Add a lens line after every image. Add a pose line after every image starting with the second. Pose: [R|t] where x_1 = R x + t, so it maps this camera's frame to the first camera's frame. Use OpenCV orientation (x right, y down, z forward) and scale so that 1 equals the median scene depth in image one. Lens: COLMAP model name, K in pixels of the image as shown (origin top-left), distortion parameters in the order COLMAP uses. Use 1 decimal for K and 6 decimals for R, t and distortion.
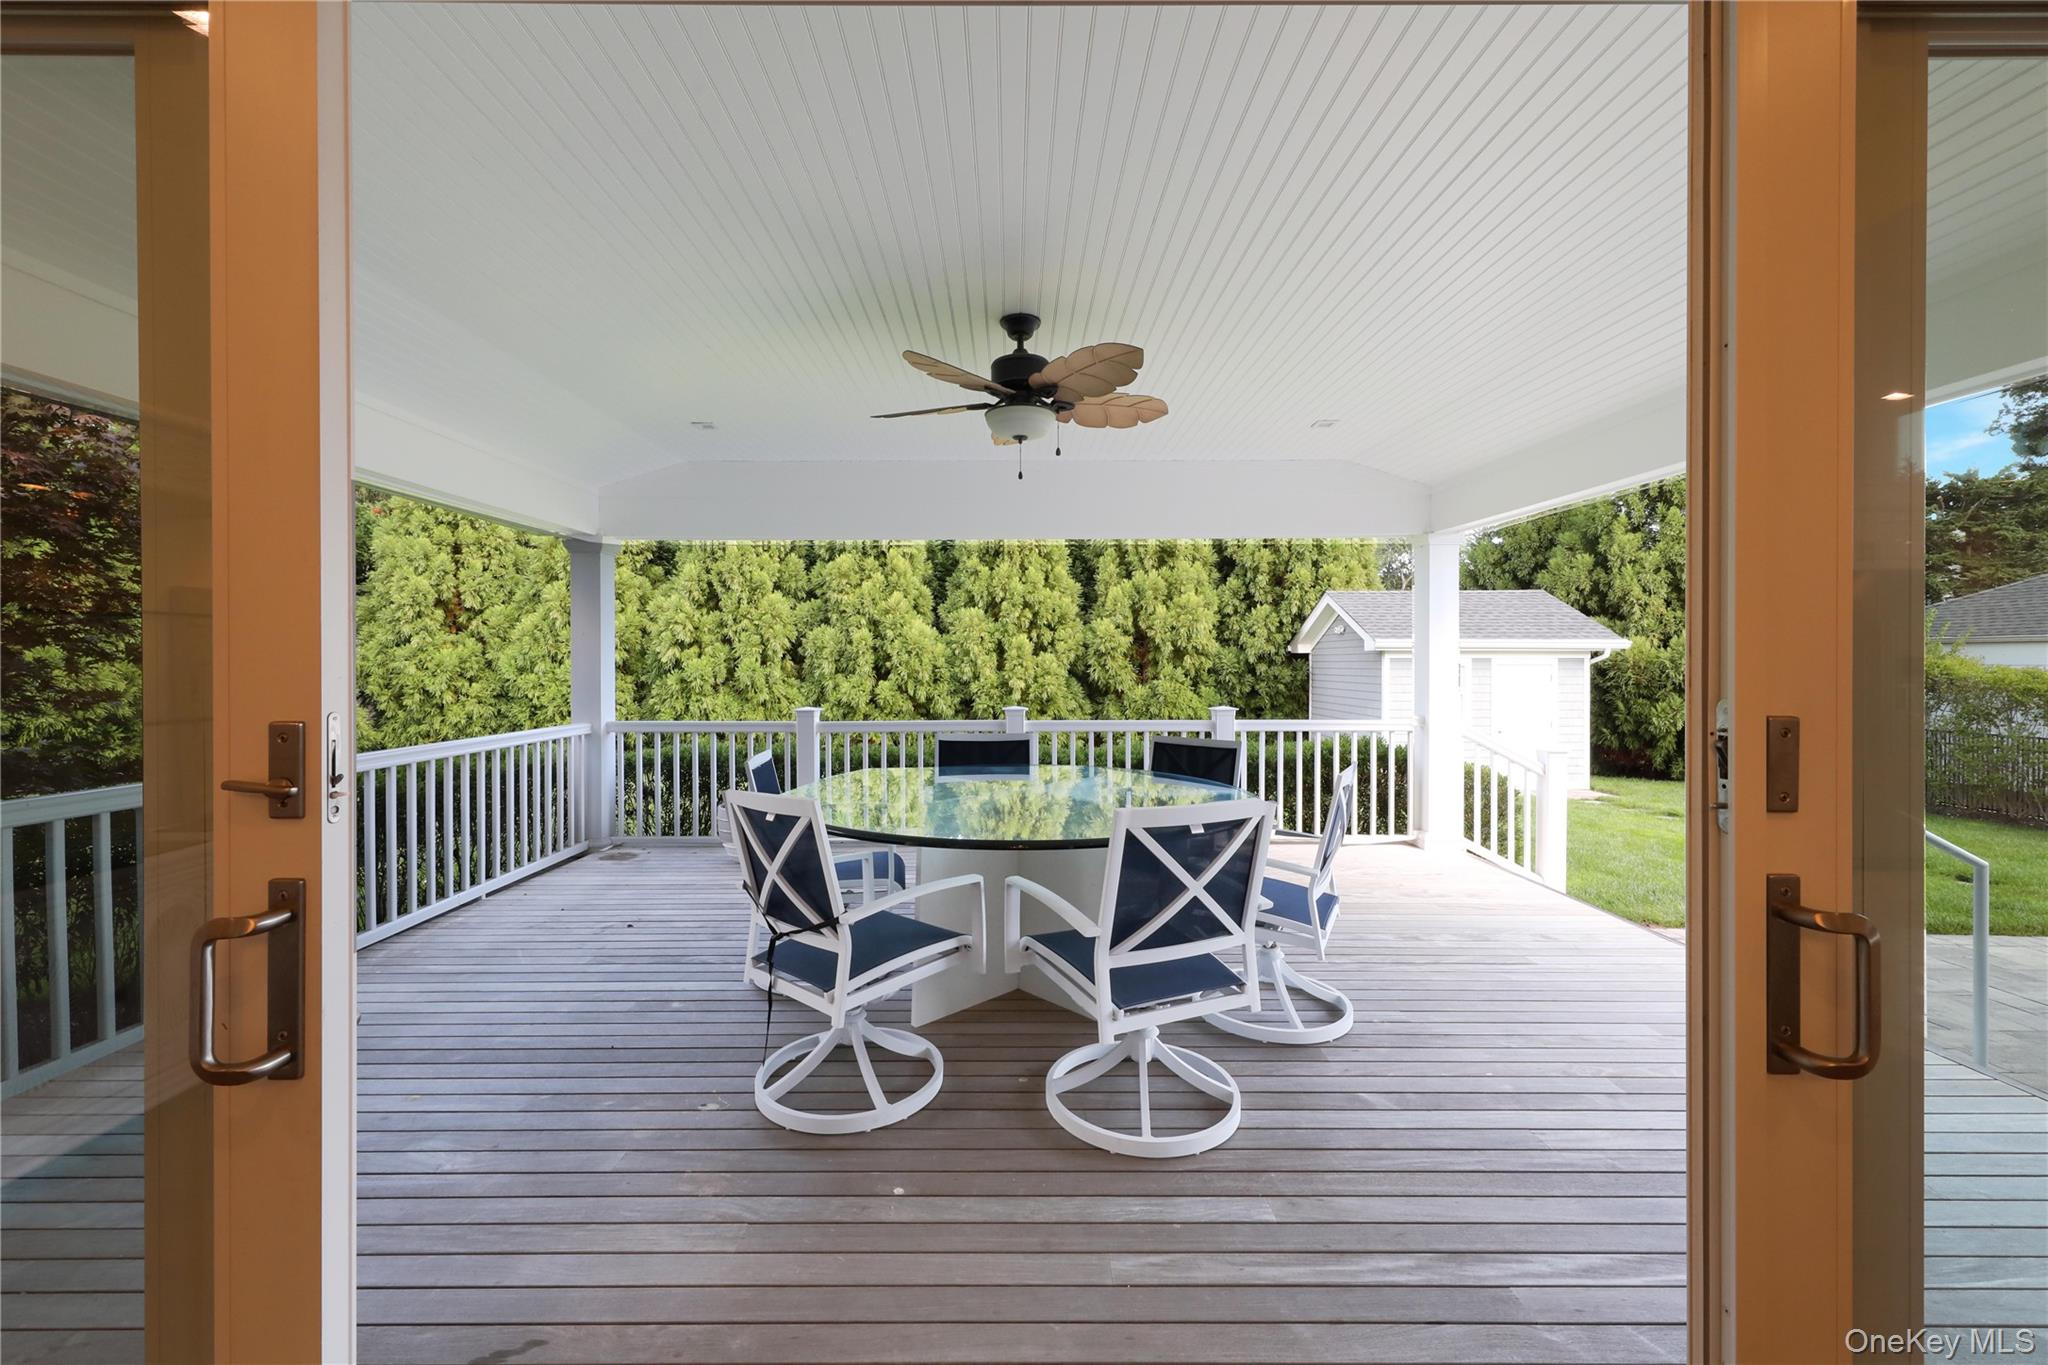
lens RADIAL K [[829.2, 0, 1021.0], [0, 829.2, 676.6], [0, 0, 1]] dist [0.000856, -0.000713]
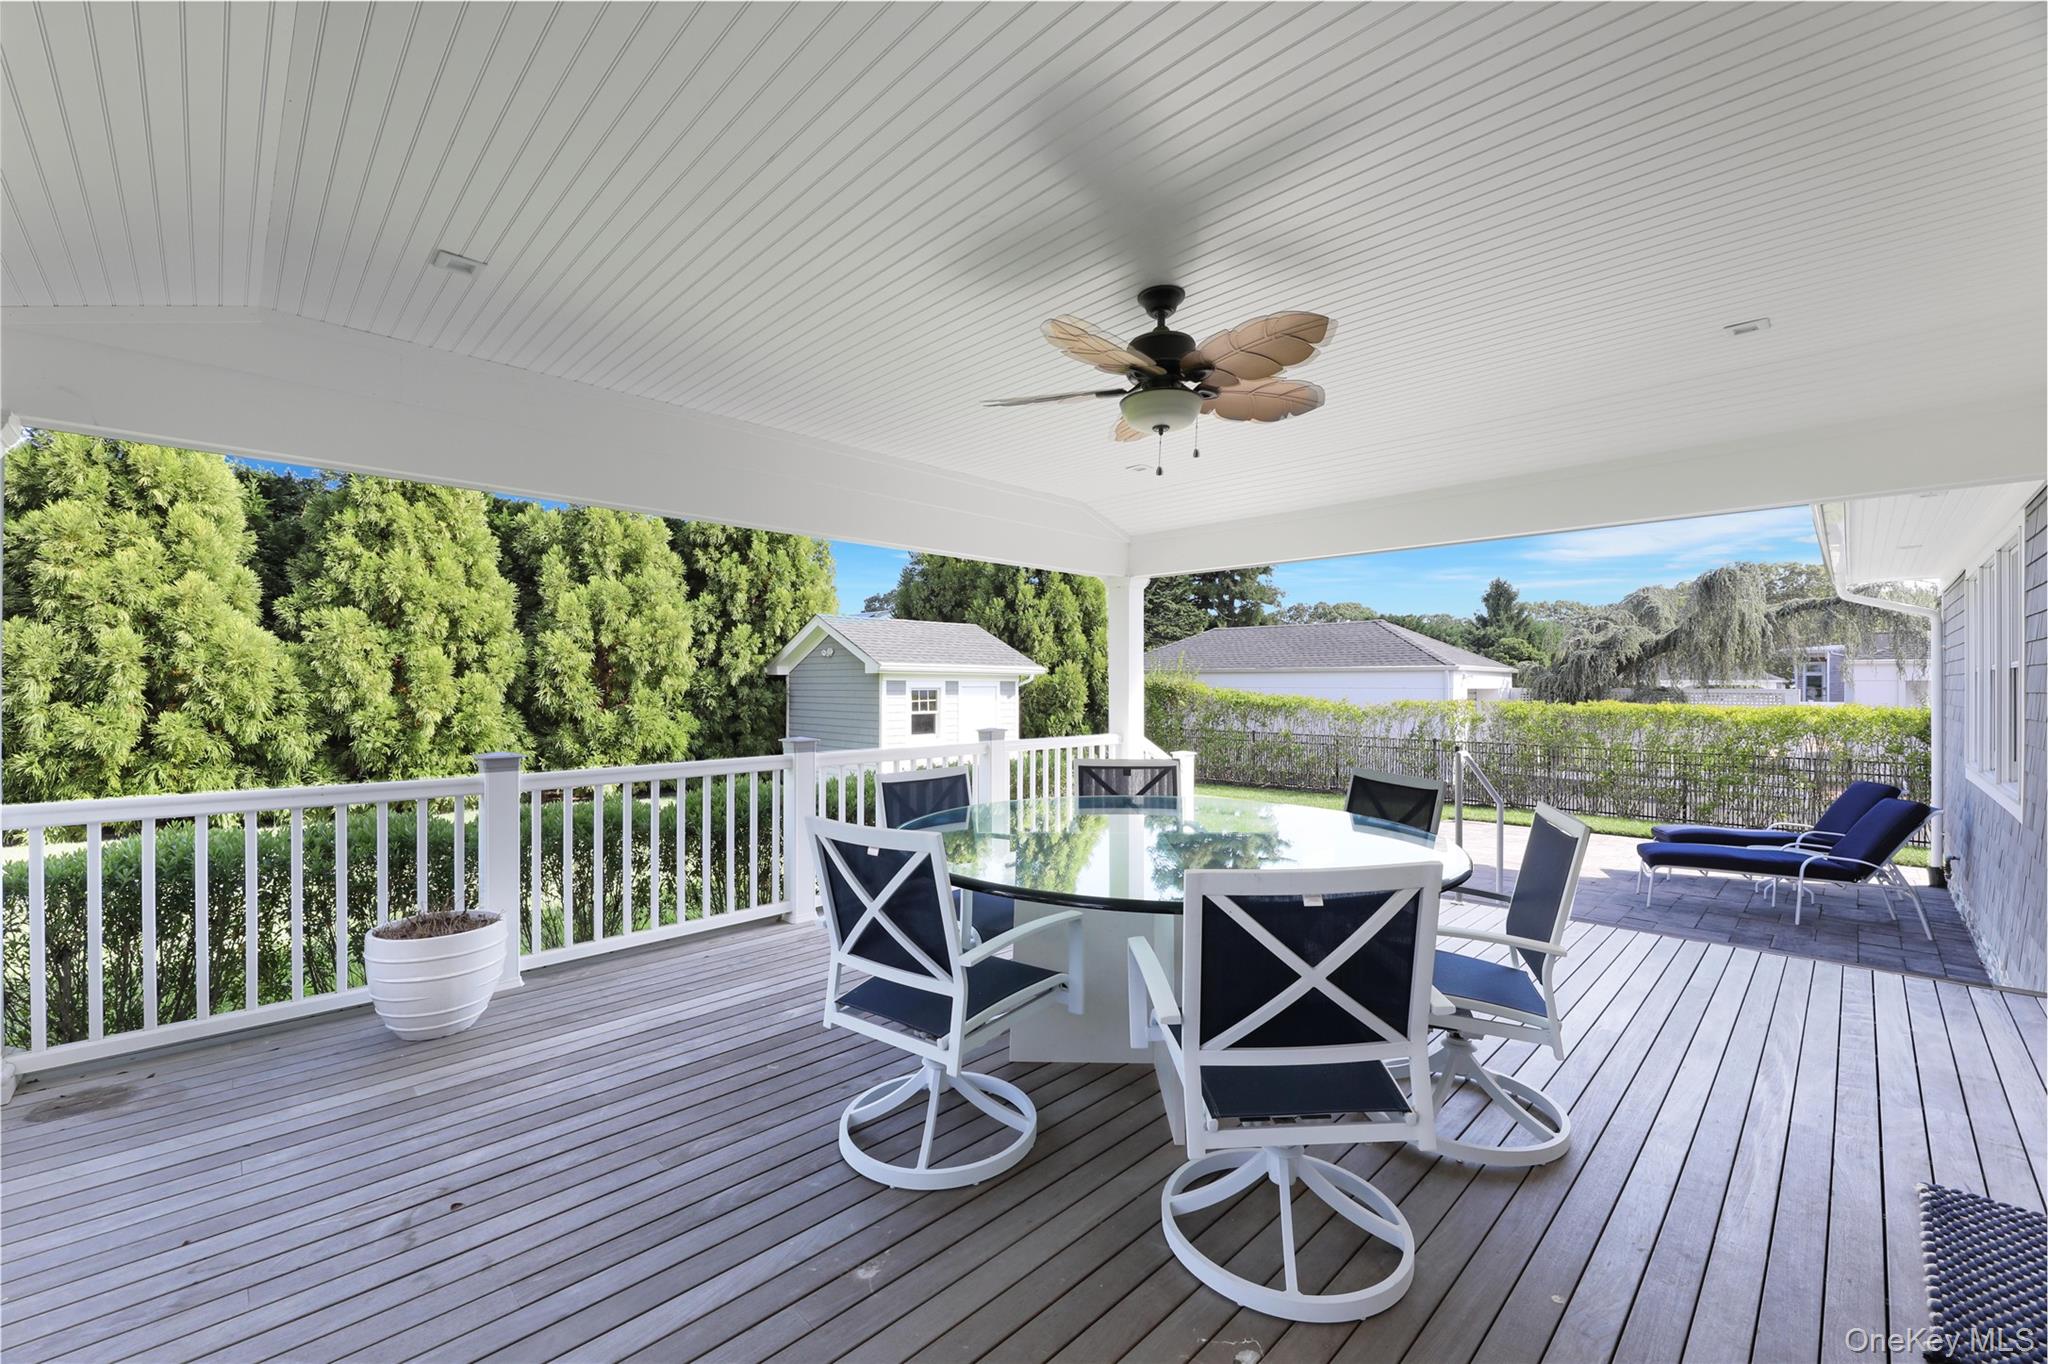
lens RADIAL K [[829.2, 0, 1021.0], [0, 829.2, 676.1], [0, 0, 1]] dist [0.000856, -0.000713]
pose [[0.710611, 0.010479, 0.703508, -0.150049], [0.010283, 0.999628, -0.025277, 0.000006], [-0.703510, 0.025197, 0.710238, 0.103389]]
